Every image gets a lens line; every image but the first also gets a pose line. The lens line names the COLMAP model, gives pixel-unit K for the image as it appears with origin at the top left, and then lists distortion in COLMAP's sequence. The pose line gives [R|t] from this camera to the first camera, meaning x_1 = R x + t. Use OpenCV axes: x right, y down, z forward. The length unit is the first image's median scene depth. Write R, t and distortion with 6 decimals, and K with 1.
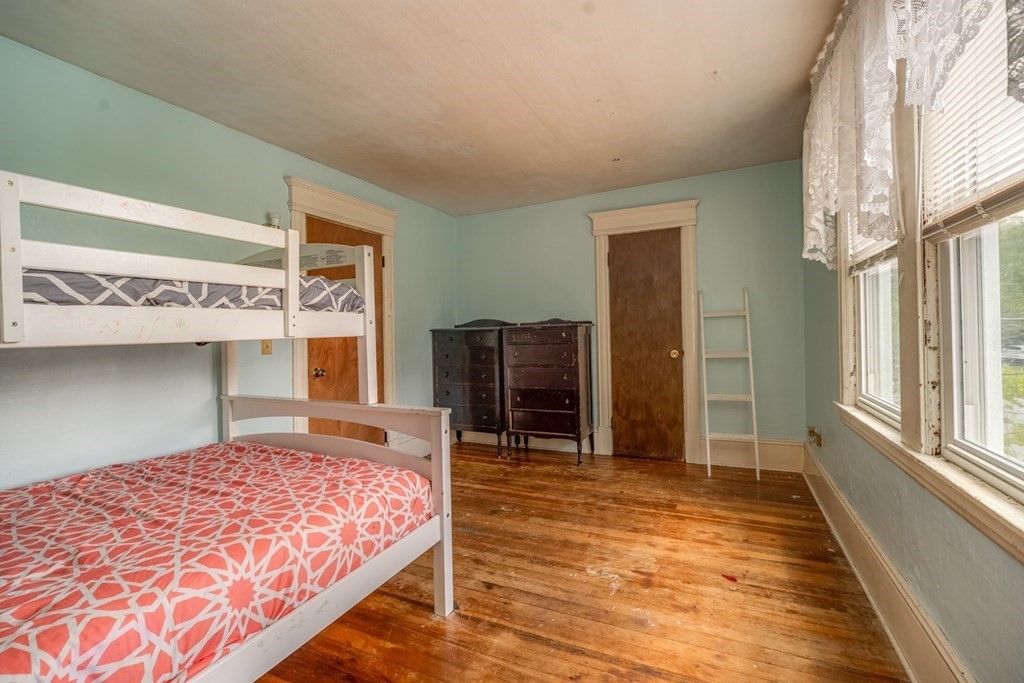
lens RADIAL K [[446.3, 0, 509.2], [0, 446.3, 326.2], [0, 0, 1]] dist [0.000389, -0.002502]
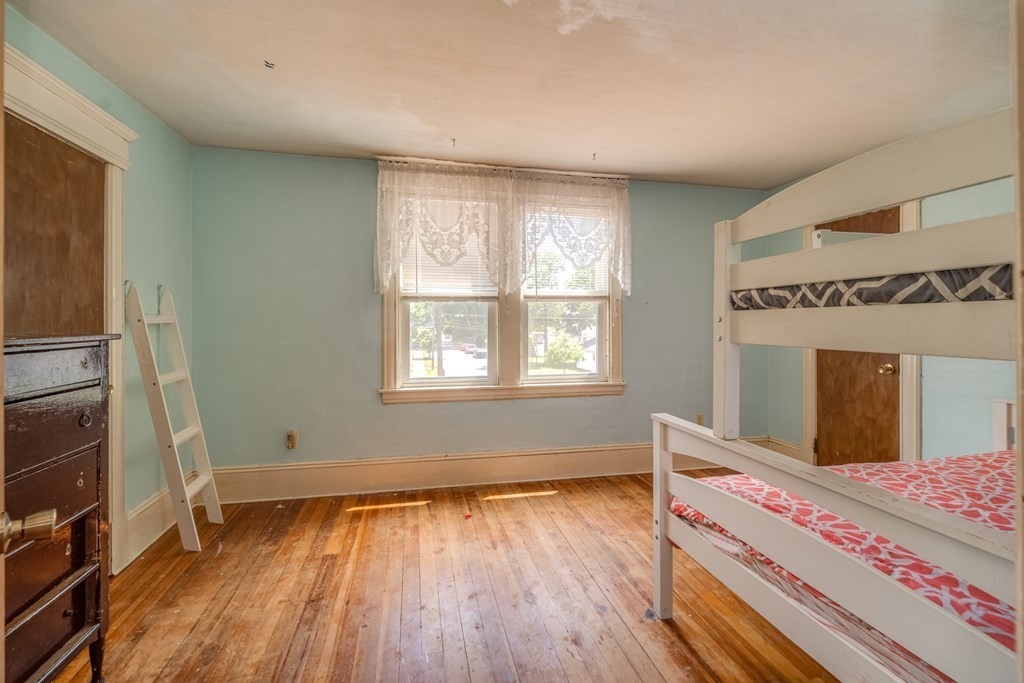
lens RADIAL K [[446.3, 0, 509.2], [0, 446.3, 326.2], [0, 0, 1]] dist [0.000389, -0.002502]
pose [[-0.611915, 0.020707, 0.790653, -0.711887], [0.011510, 0.999785, -0.017275, -0.000519], [-0.790840, -0.001470, -0.612021, 1.807736]]
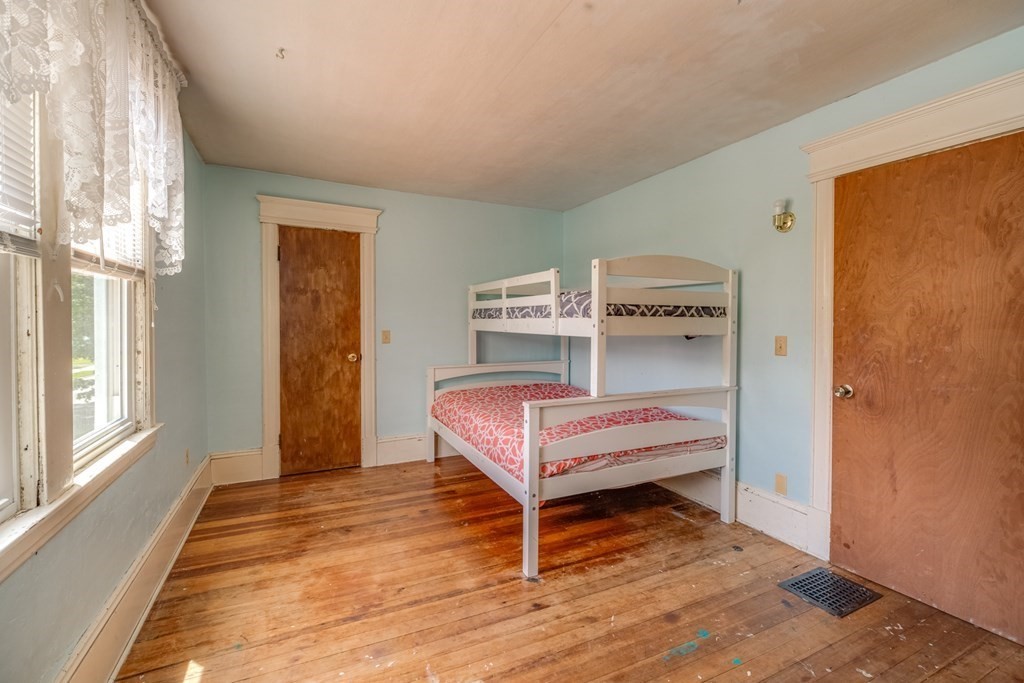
lens RADIAL K [[446.3, 0, 509.2], [0, 446.3, 326.2], [0, 0, 1]] dist [0.000389, -0.002502]
pose [[-0.631850, 0.029542, -0.774527, 0.746118], [0.015269, 0.999554, 0.025669, -0.042005], [0.774940, 0.004393, -0.632019, 1.619739]]
